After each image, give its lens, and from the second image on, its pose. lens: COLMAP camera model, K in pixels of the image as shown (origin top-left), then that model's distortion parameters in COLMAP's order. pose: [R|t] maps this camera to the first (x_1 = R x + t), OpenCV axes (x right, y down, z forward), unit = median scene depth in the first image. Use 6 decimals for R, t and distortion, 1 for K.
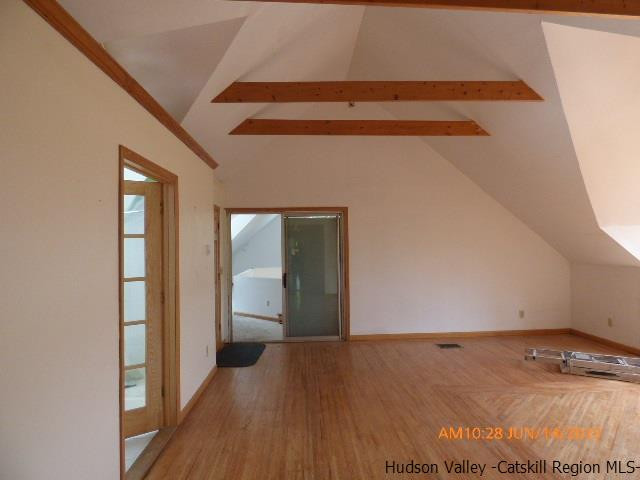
lens RADIAL K [[405.0, 0, 320.0], [0, 405.0, 240.0], [0, 0, 1]] dist [-0.006545, -0.002573]
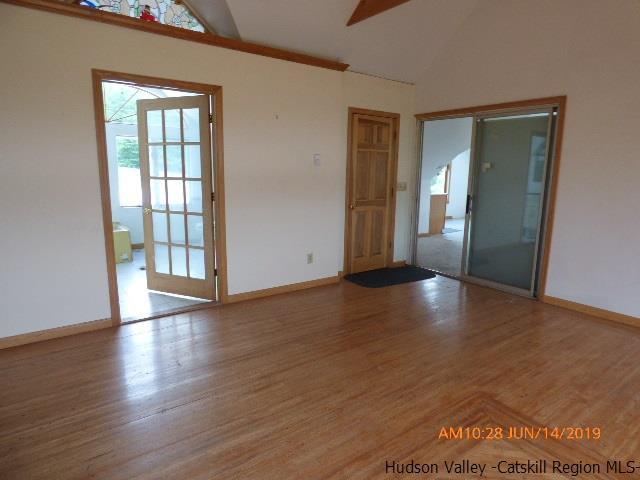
lens RADIAL K [[391.9, 0, 320.0], [0, 391.9, 240.0], [0, 0, 1]] dist [-0.000600, 0.001201]
pose [[0.529222, 0.176516, -0.829919, 0.526888], [-0.009350, 0.979275, 0.202321, 0.021907], [0.848432, -0.099313, 0.519904, 0.458569]]
